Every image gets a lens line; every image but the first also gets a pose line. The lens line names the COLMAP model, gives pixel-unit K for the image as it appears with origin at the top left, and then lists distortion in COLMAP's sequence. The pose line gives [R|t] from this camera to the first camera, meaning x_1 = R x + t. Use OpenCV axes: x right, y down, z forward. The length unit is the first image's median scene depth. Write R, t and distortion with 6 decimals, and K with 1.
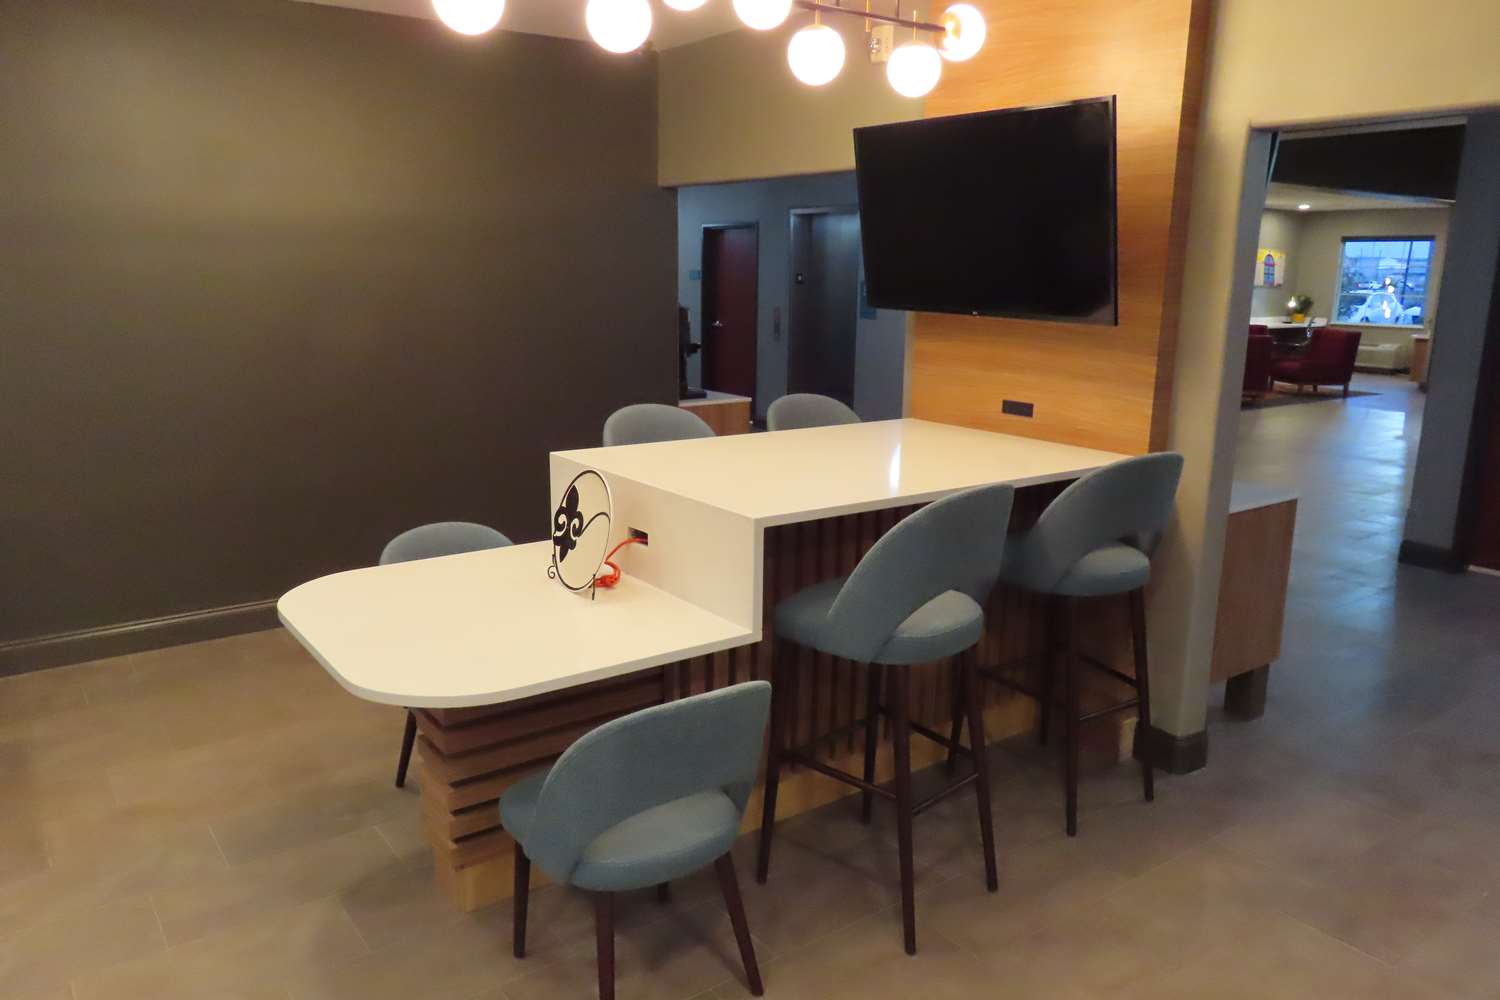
lens RADIAL K [[1074.3, 0, 752.8], [0, 1074.3, 501.0], [0, 0, 1]] dist [-0.005281, 0.001261]
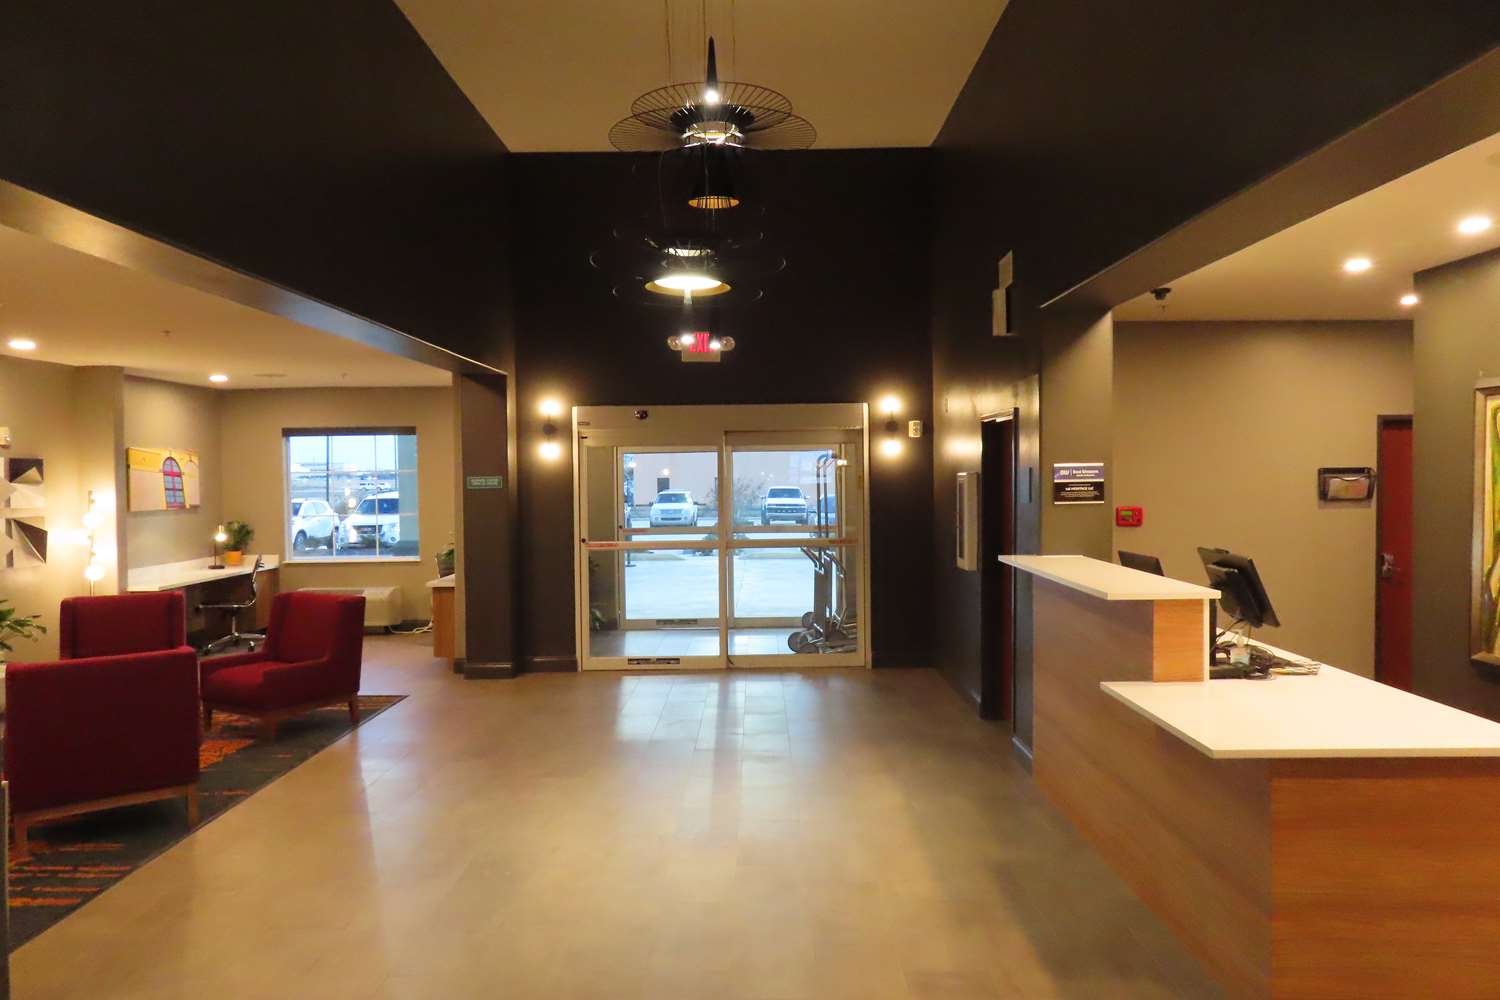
lens RADIAL K [[1074.3, 0, 746.8], [0, 1074.3, 499.9], [0, 0, 1]] dist [-0.005281, 0.001261]
pose [[0.602023, -0.041318, 0.797409, 0.201120], [0.190785, 0.977178, -0.093405, -0.091102], [-0.775351, 0.208365, 0.596166, 0.407565]]
